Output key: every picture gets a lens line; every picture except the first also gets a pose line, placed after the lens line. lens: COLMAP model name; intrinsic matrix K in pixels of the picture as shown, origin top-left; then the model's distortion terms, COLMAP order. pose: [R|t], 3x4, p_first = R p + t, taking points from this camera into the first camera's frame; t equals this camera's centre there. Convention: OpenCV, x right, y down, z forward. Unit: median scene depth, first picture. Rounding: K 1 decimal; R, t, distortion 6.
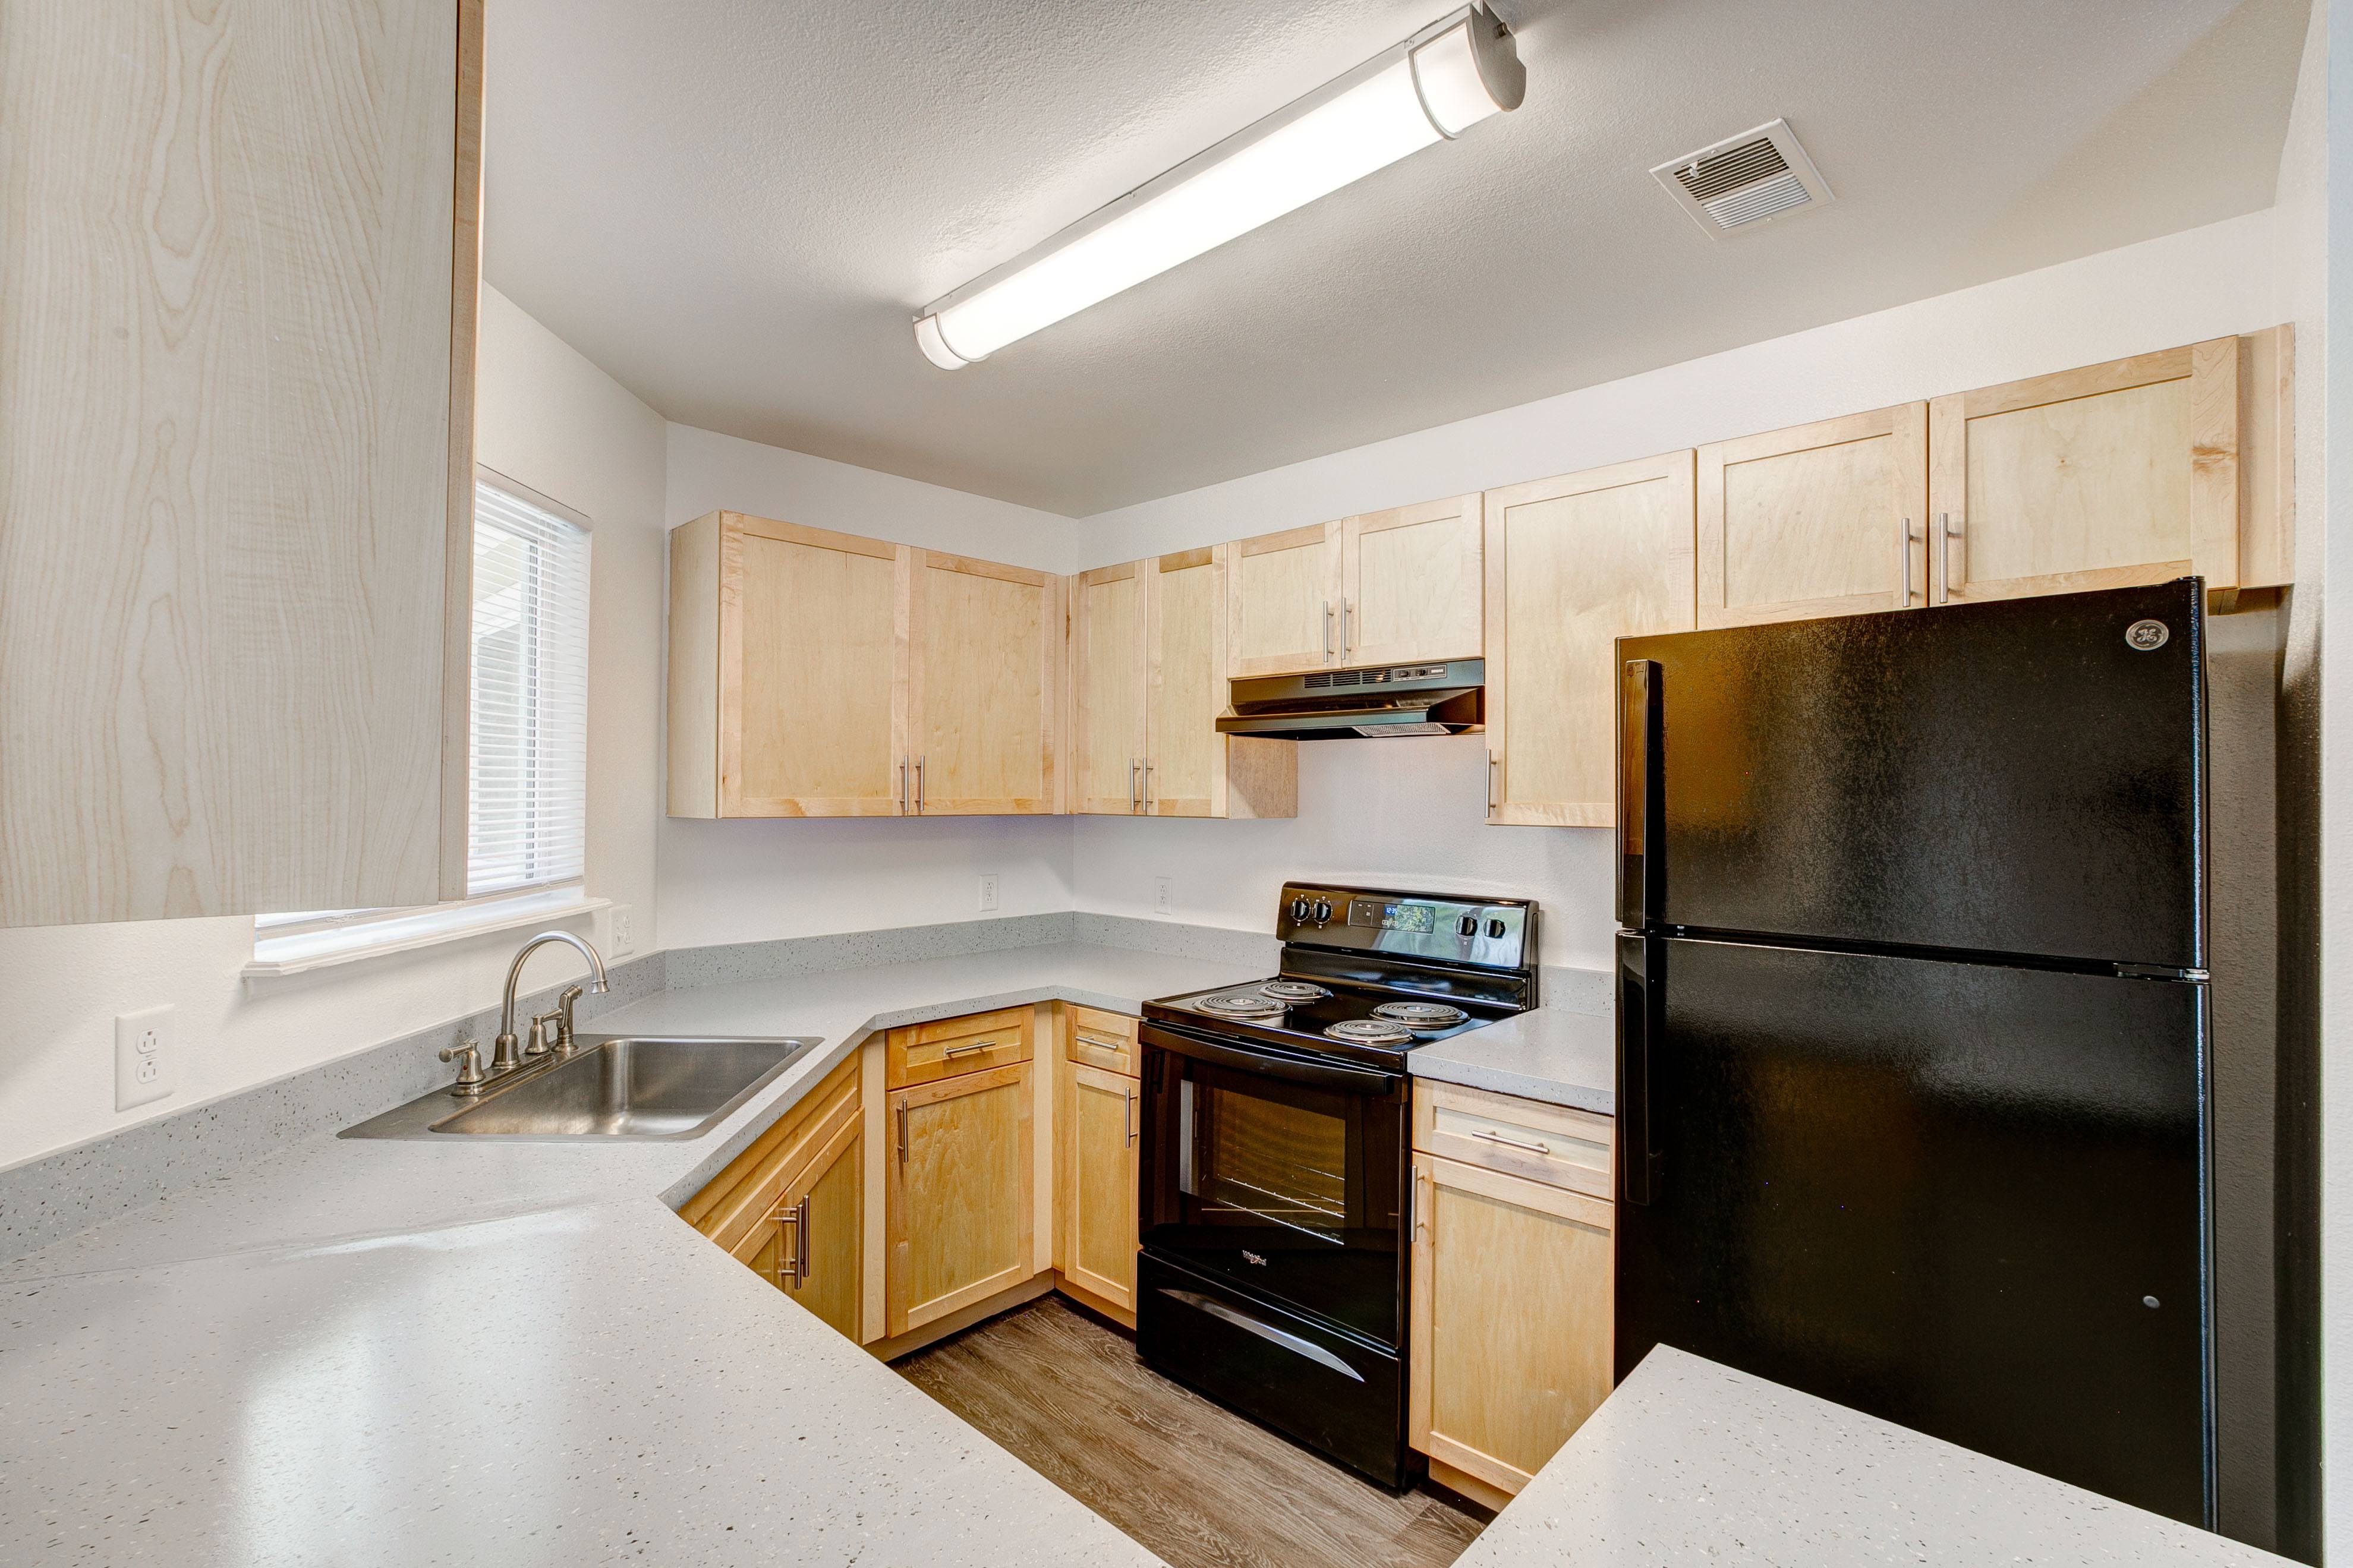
lens RADIAL K [[1066.8, 0, 1167.1], [0, 1066.8, 787.0], [0, 0, 1]] dist [-0.016535, 0.006154]
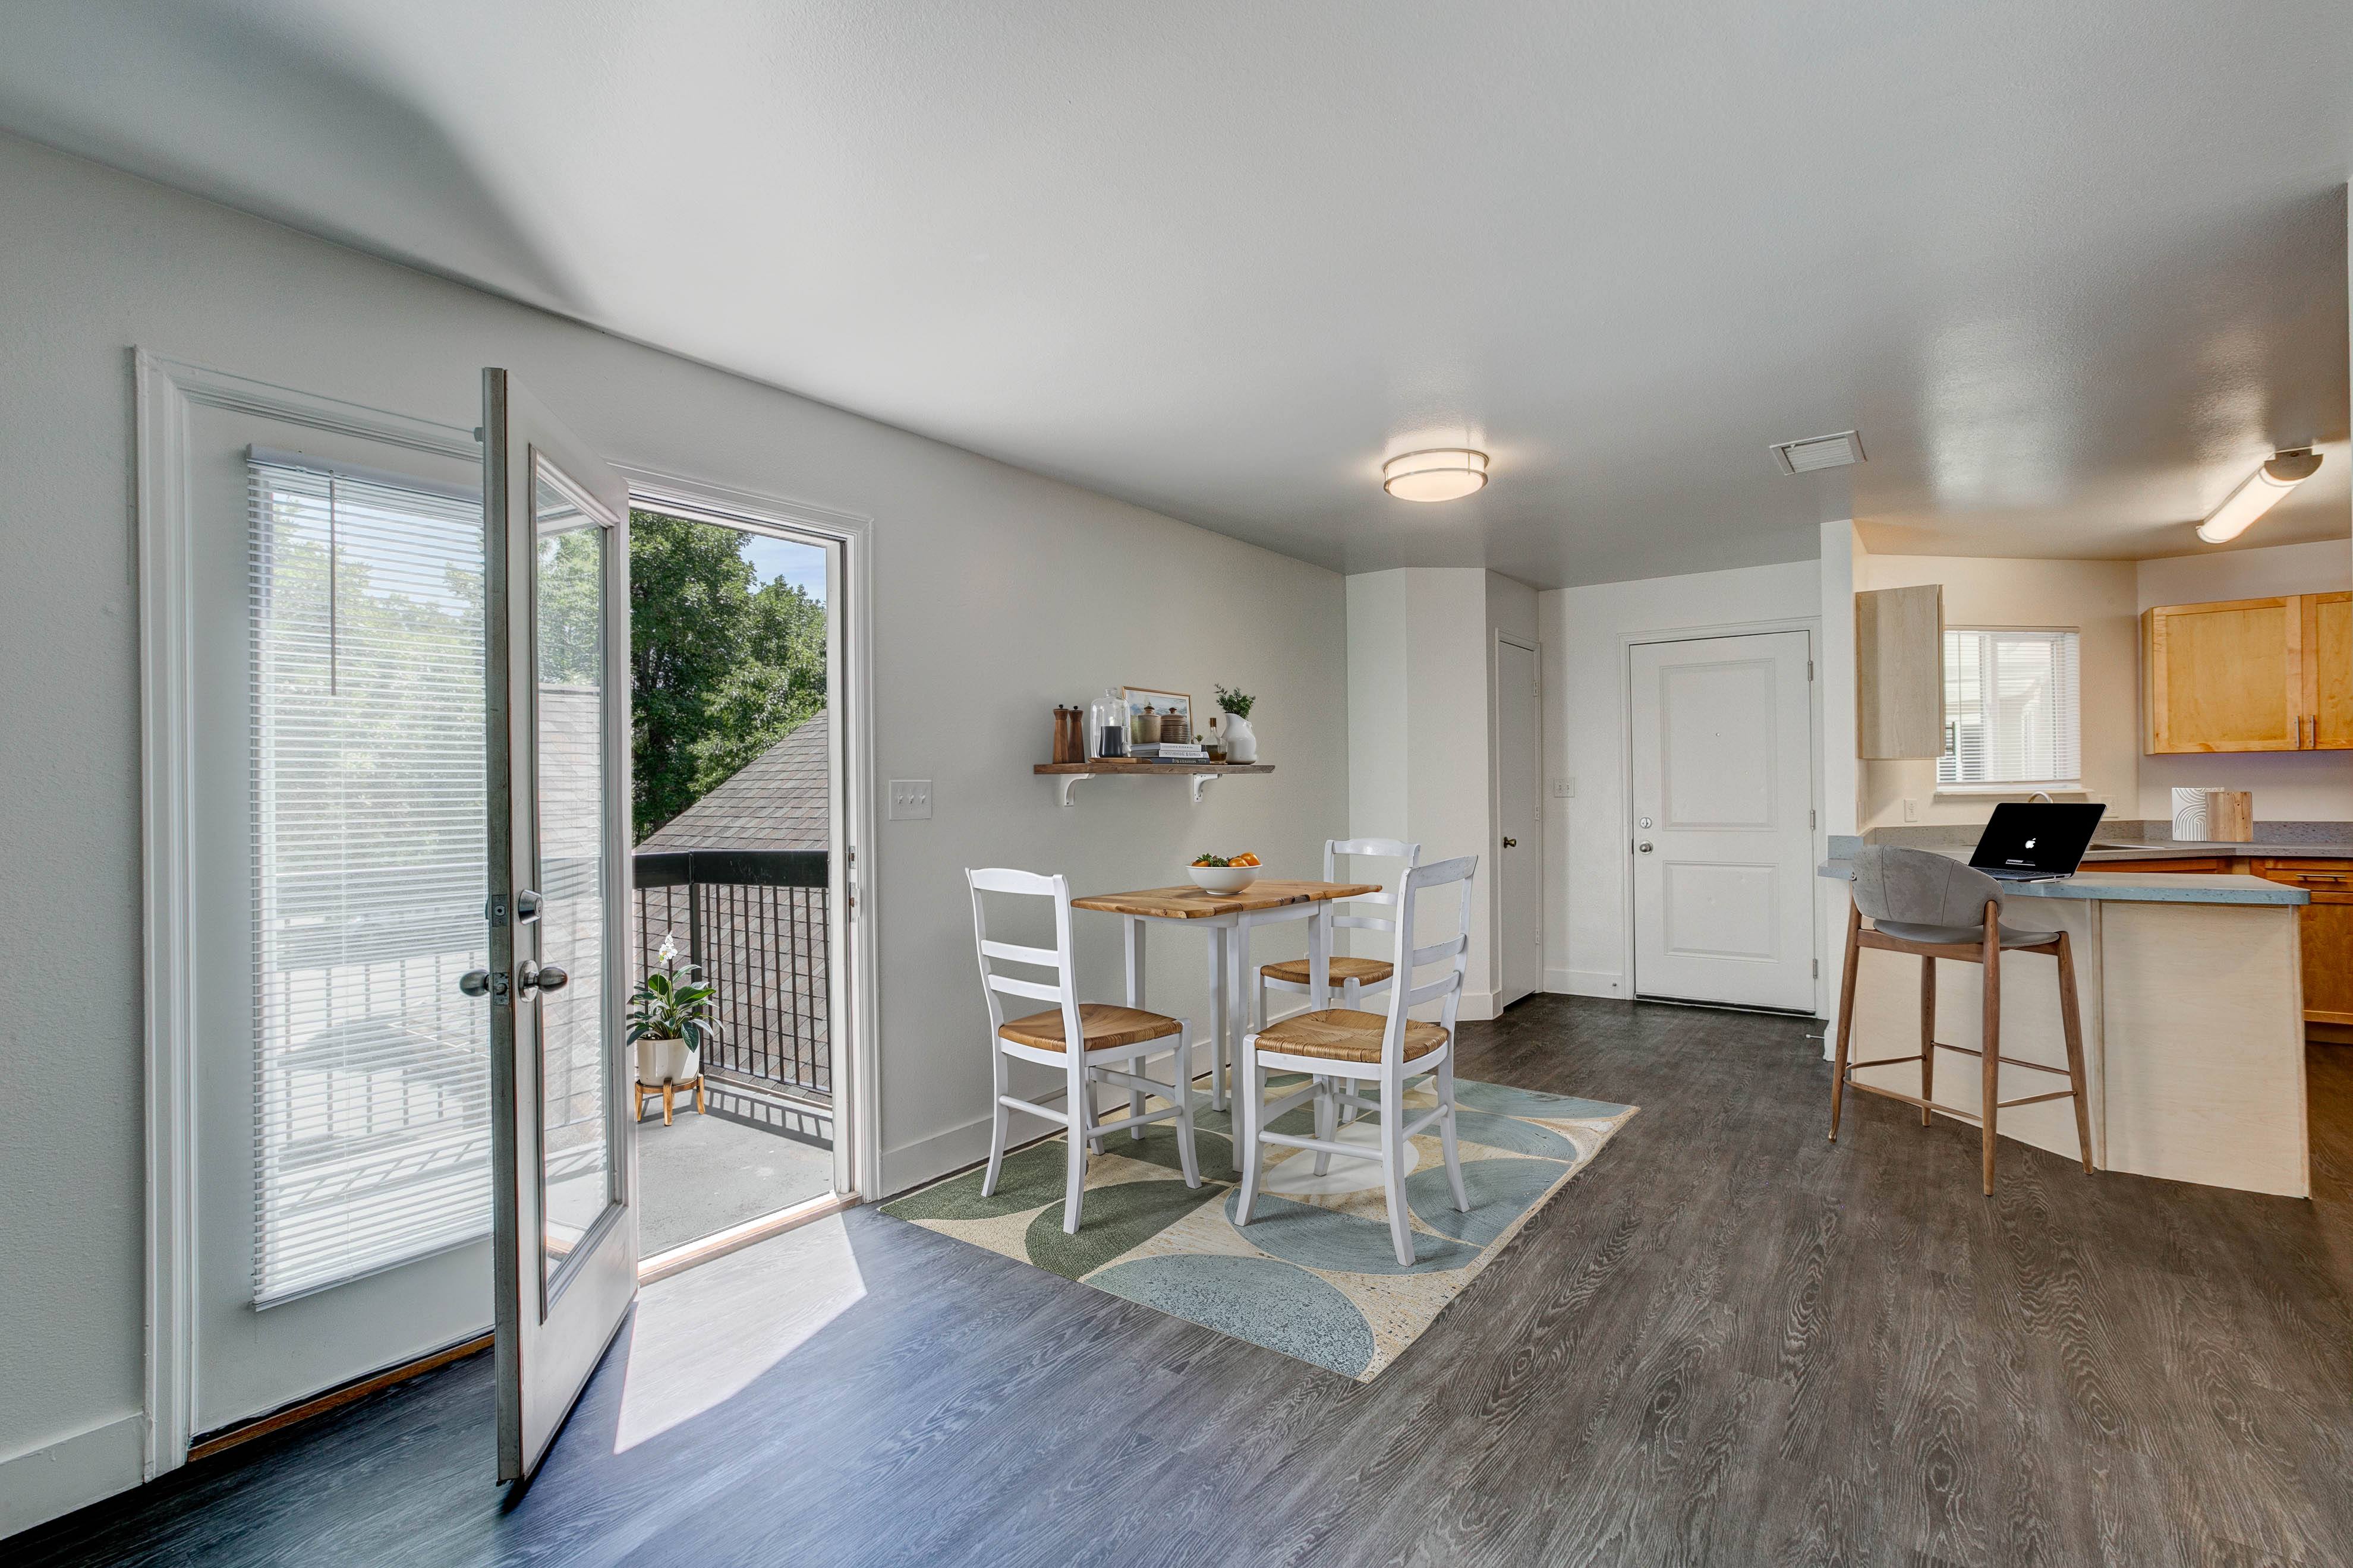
lens RADIAL K [[1066.8, 0, 1169.7], [0, 1066.8, 790.0], [0, 0, 1]] dist [-0.016535, 0.006154]
pose [[0.129126, -0.013093, -0.991542, 1.307701], [0.019545, 0.999752, -0.010656, 0.079736], [0.991436, -0.018003, 0.129350, -1.132271]]
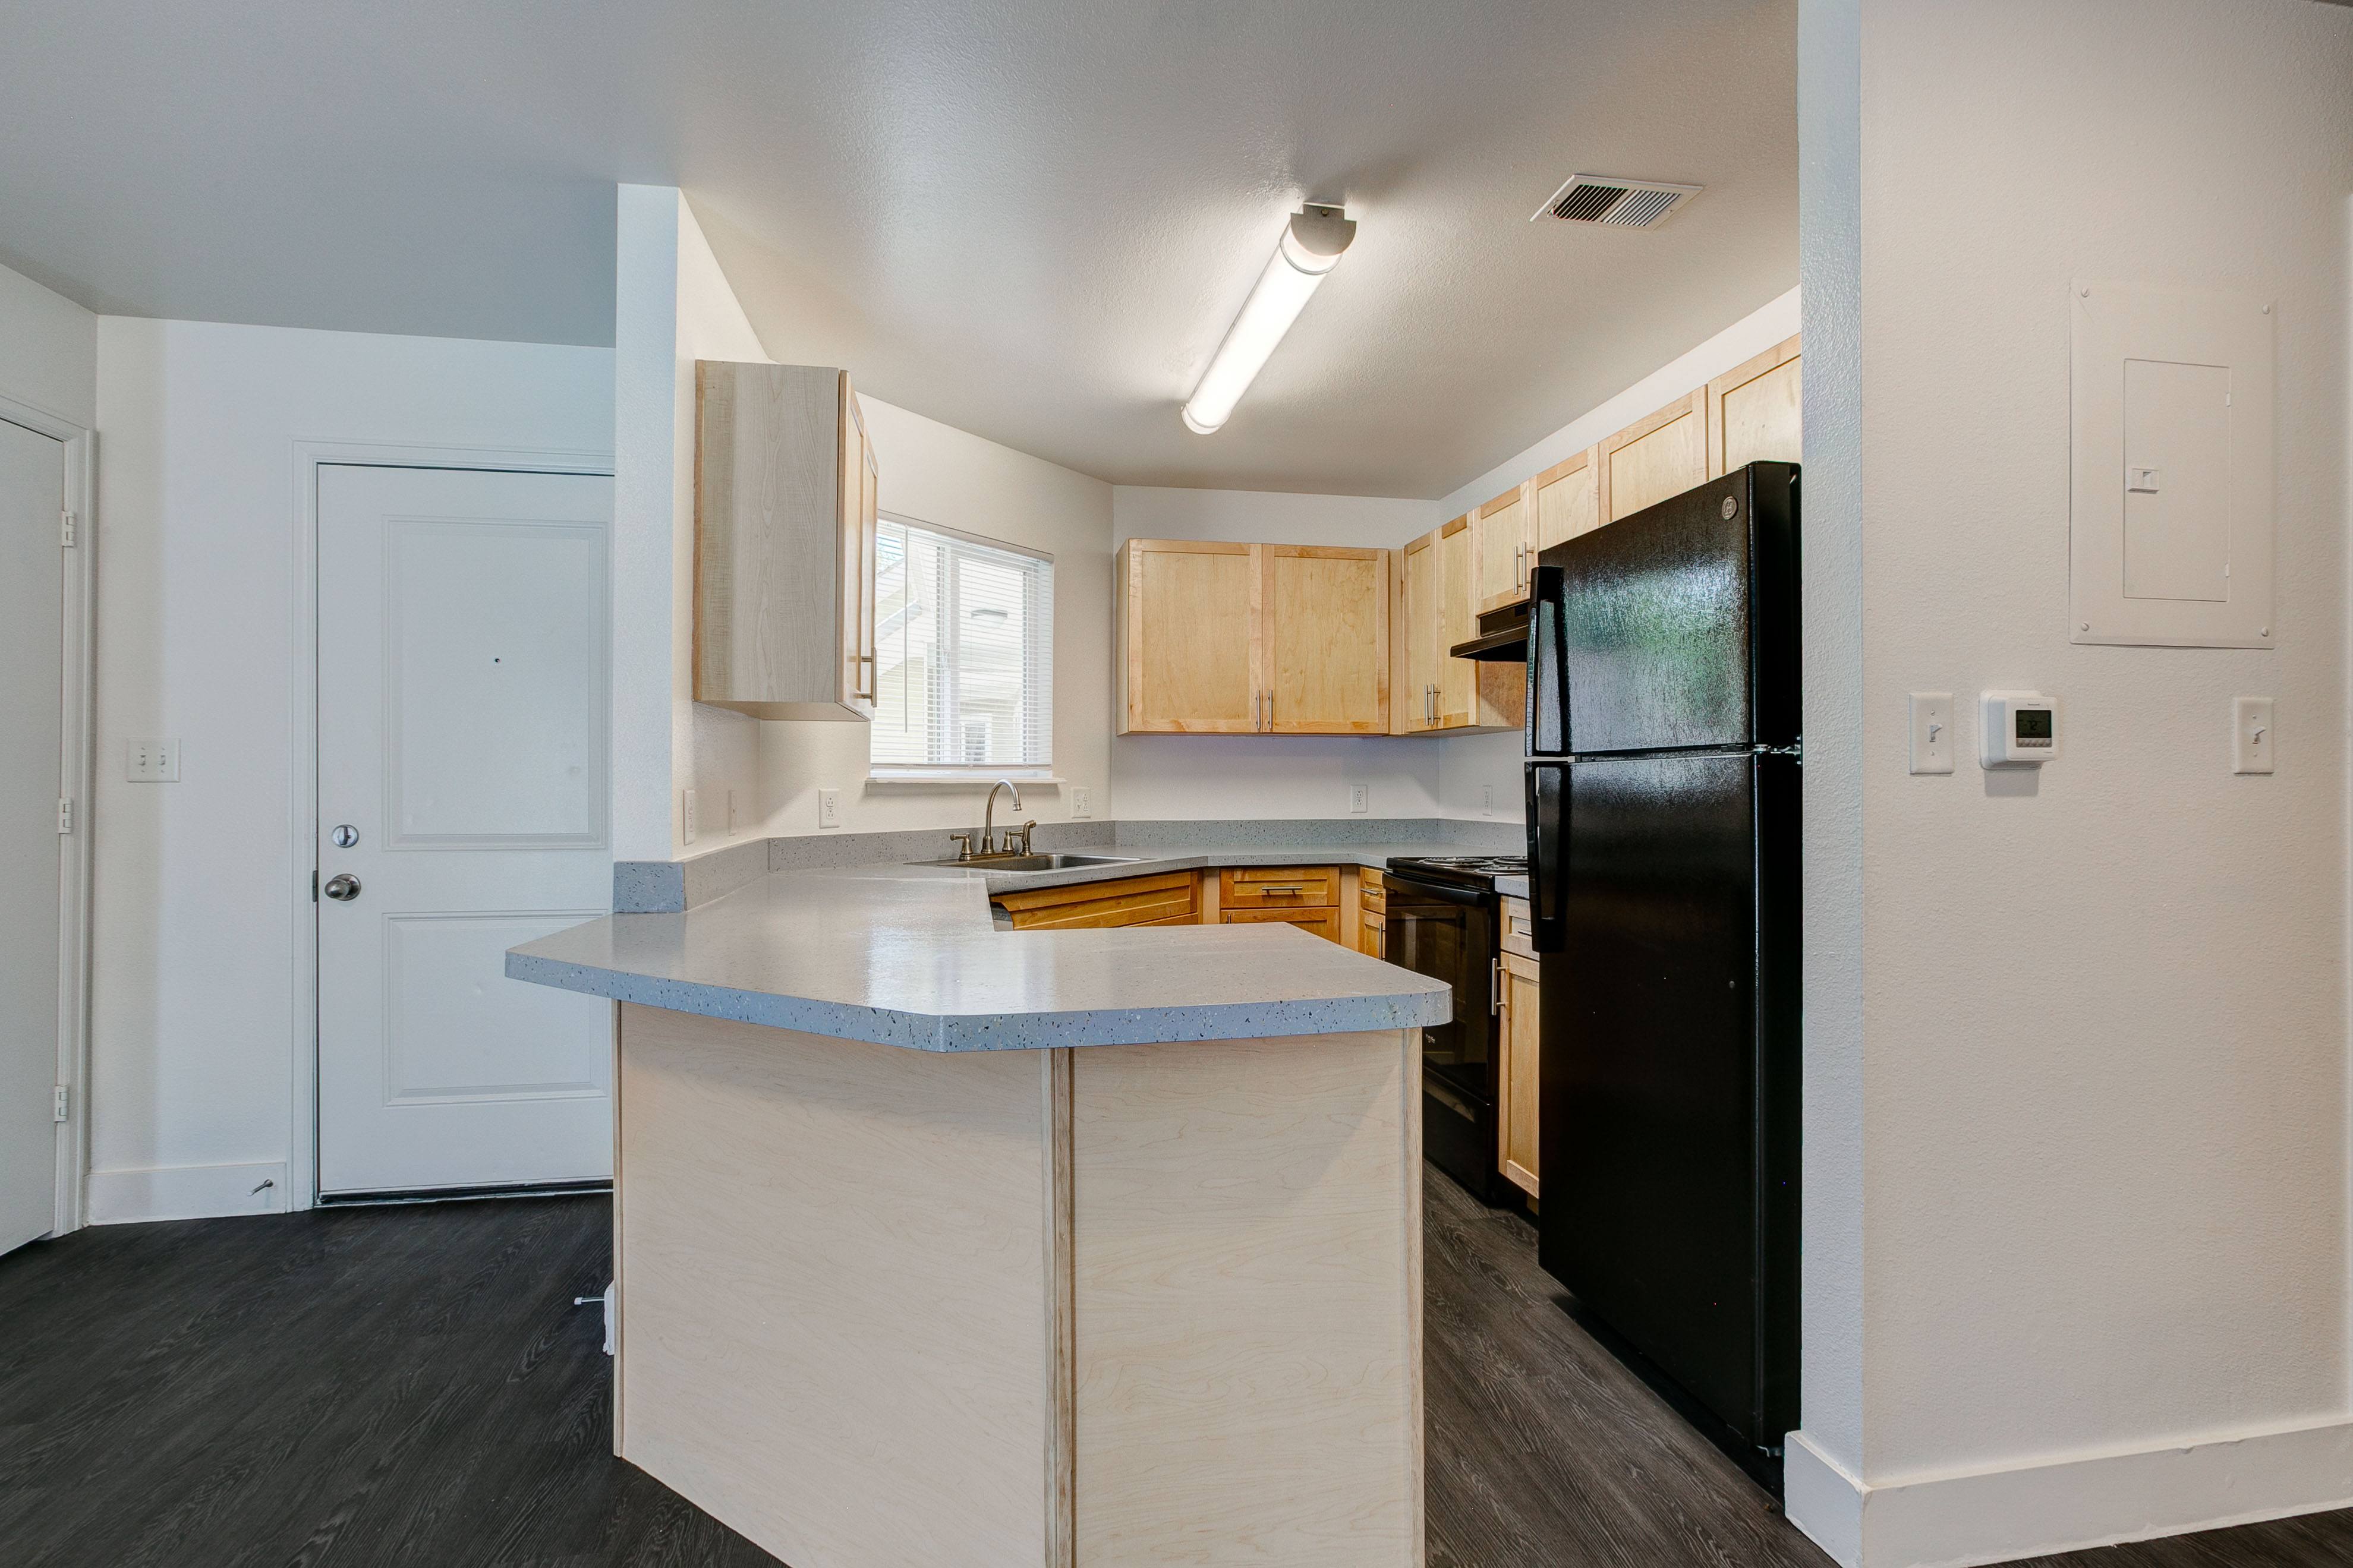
lens RADIAL K [[1127.4, 0, 1191.4], [0, 1127.4, 777.2], [0, 0, 1]] dist [-0.003822, 0.000642]
pose [[0.817239, -0.013381, -0.576143, 0.581887], [0.010208, 0.999910, -0.008744, 0.105043], [0.576208, 0.001265, 0.817302, -0.304828]]
